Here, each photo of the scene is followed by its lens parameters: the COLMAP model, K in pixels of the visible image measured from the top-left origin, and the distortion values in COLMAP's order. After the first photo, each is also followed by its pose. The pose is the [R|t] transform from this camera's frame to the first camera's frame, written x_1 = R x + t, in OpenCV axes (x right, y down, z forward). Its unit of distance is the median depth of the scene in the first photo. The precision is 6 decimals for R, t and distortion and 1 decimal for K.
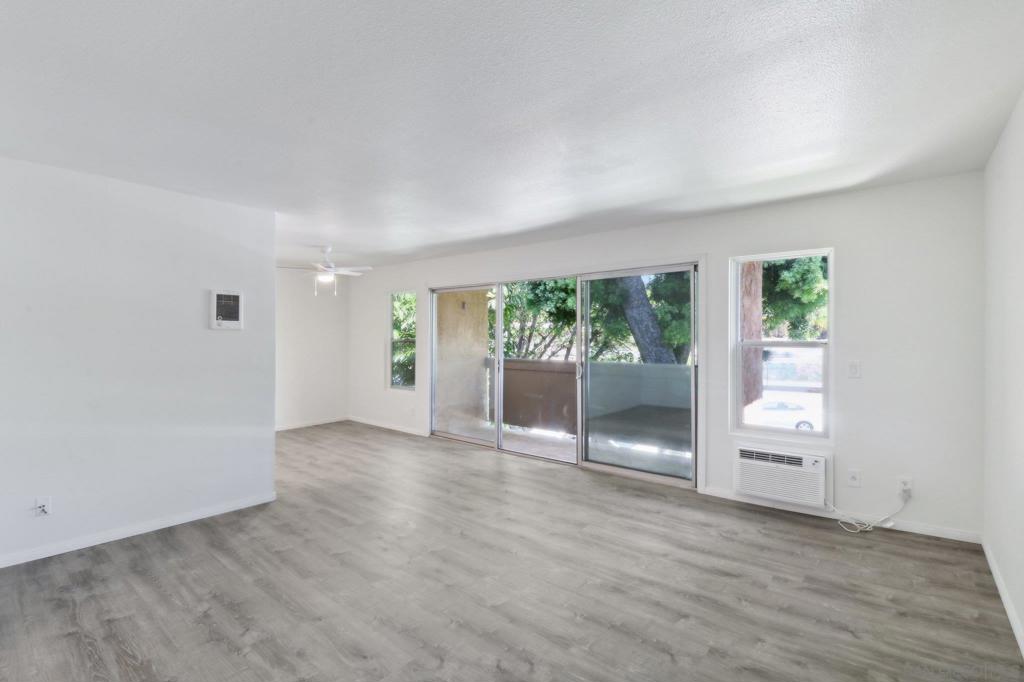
lens RADIAL K [[475.6, 0, 505.5], [0, 475.6, 335.4], [0, 0, 1]] dist [0.001982, -0.011937]
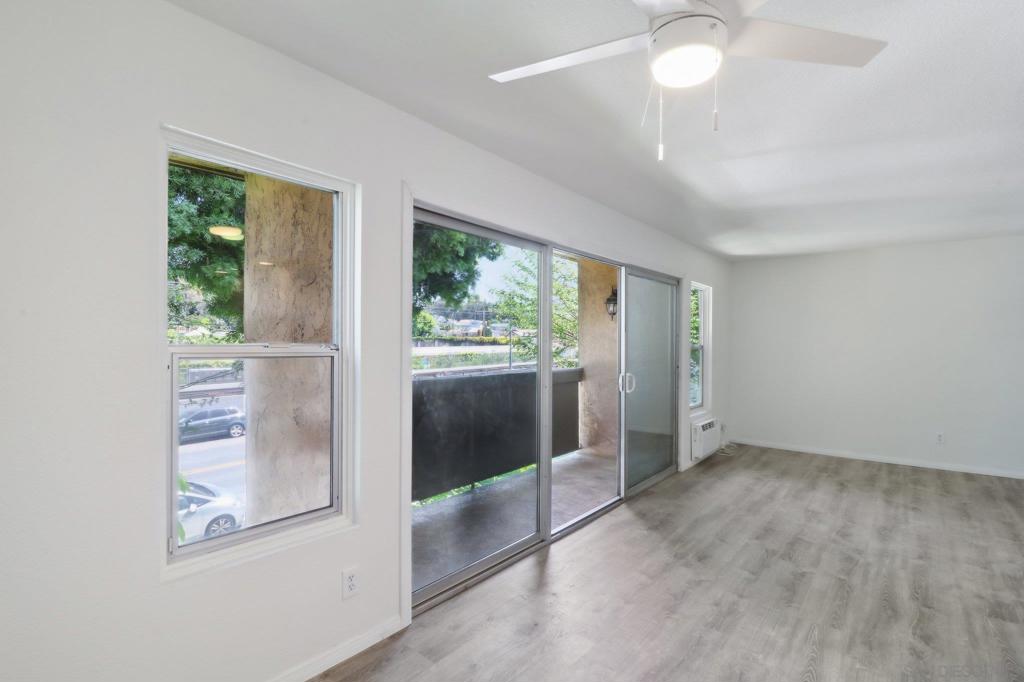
lens RADIAL K [[471.4, 0, 512.0], [0, 471.4, 341.0], [0, 0, 1]] dist [0.009446, -0.020591]
pose [[0.002004, 0.004386, 0.999988, -0.940653], [-0.009374, 0.999947, -0.004367, 0.011928], [-0.999954, -0.009365, 0.002045, 1.701645]]
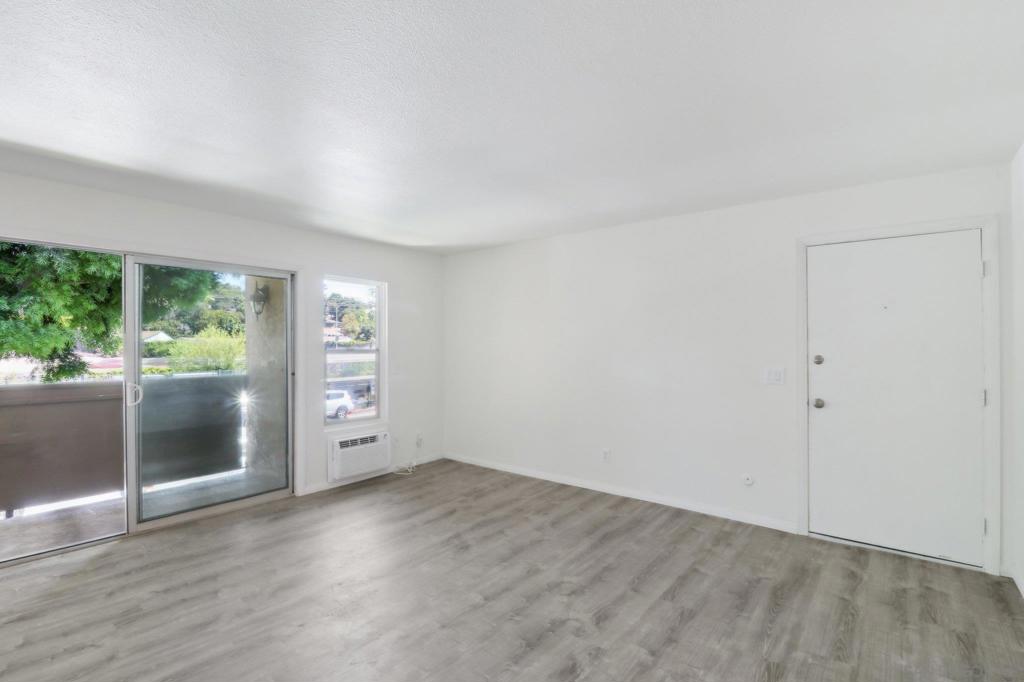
lens RADIAL K [[475.6, 0, 505.5], [0, 475.6, 335.4], [0, 0, 1]] dist [0.001982, -0.011937]
pose [[-0.017139, 0.026708, 0.999496, -0.765592], [-0.008147, 0.999606, -0.026850, 0.007401], [-0.999820, -0.008603, -0.016915, 0.681428]]
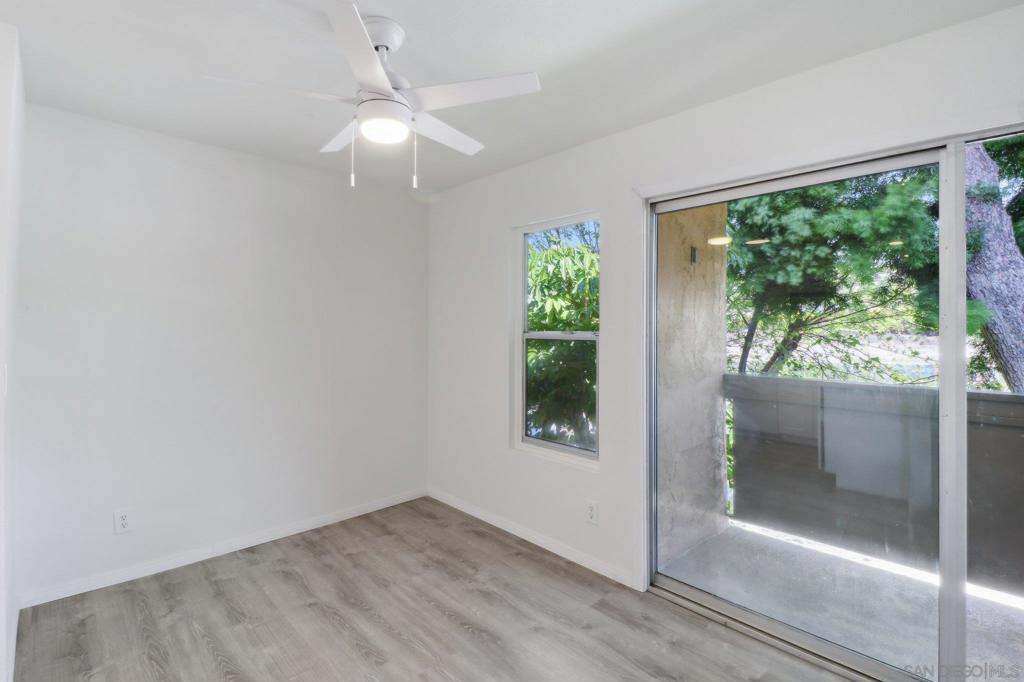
lens RADIAL K [[475.6, 0, 505.5], [0, 475.6, 335.4], [0, 0, 1]] dist [0.001982, -0.011937]
pose [[0.993029, 0.000890, -0.117869, -0.419508], [0.000105, 0.999964, 0.008433, 0.008132], [0.117873, -0.008386, 0.992993, 1.118534]]
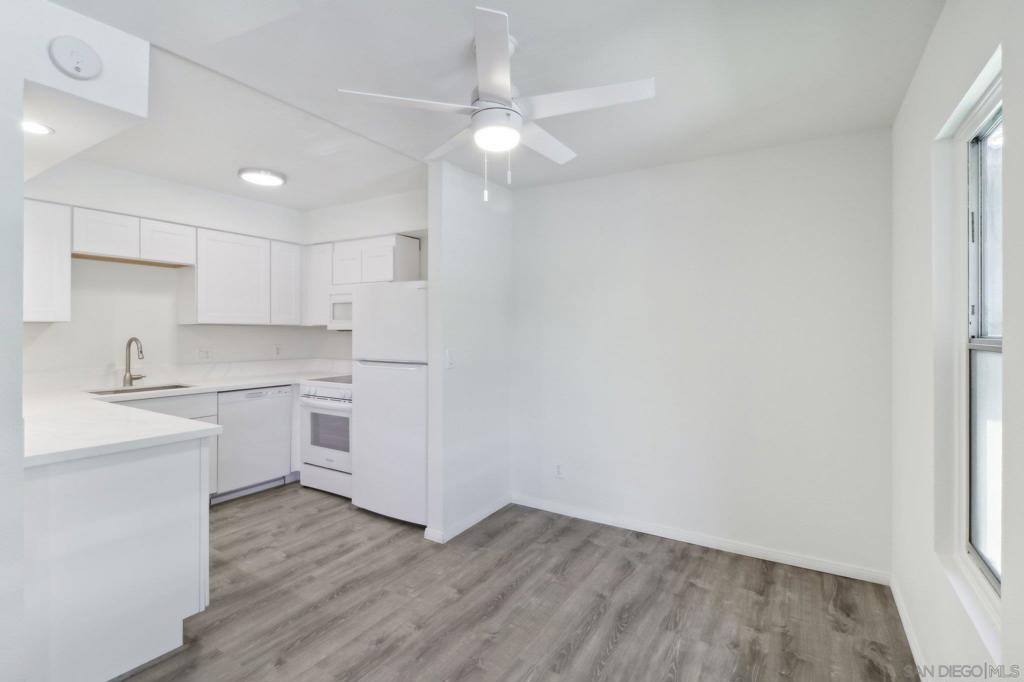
lens RADIAL K [[491.0, 0, 504.9], [0, 491.0, 327.4], [0, 0, 1]] dist [0.038083, -0.026773]
pose [[0.142187, -0.004174, -0.989831, -0.076497], [-0.006765, 0.999964, -0.005188, 0.010380], [0.989817, 0.007433, 0.142154, 1.509631]]
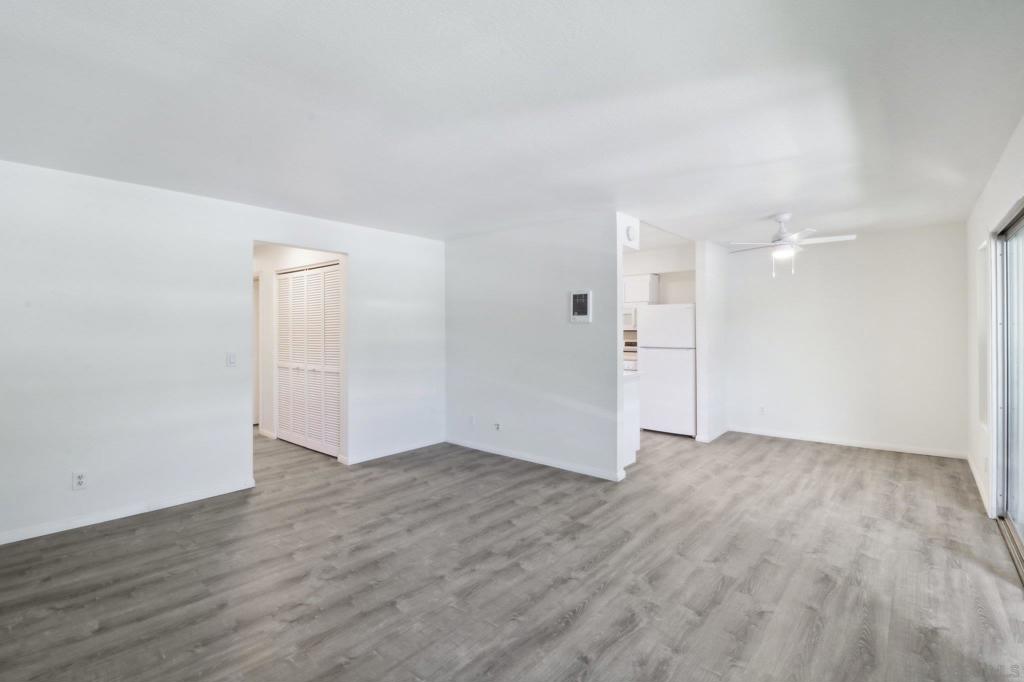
lens RADIAL K [[475.6, 0, 505.5], [0, 475.6, 335.4], [0, 0, 1]] dist [0.001982, -0.011937]
pose [[-0.018914, 0.010567, -0.999765, 0.659104], [0.005985, 0.999927, 0.010455, 0.005940], [0.999803, -0.005786, -0.018976, 0.871979]]
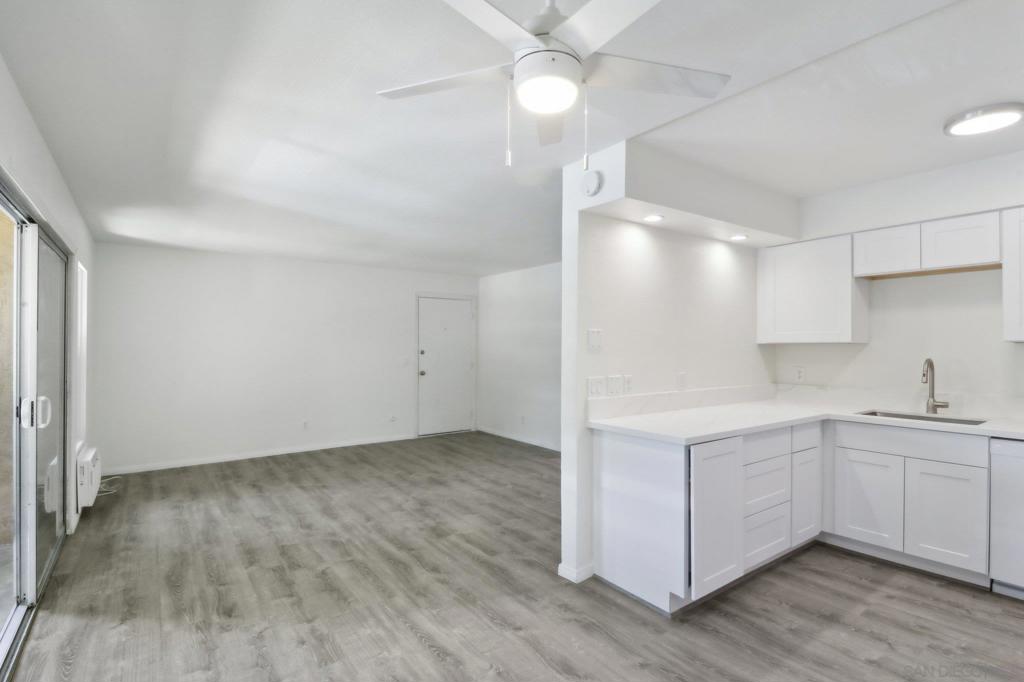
lens RADIAL K [[492.6, 0, 501.1], [0, 492.6, 356.3], [0, 0, 1]] dist [0.014723, -0.018875]
pose [[-0.966878, 0.000453, 0.255240, -0.663495], [0.005375, 0.999813, 0.018586, 0.005866], [-0.255184, 0.019342, -0.966699, 1.953866]]
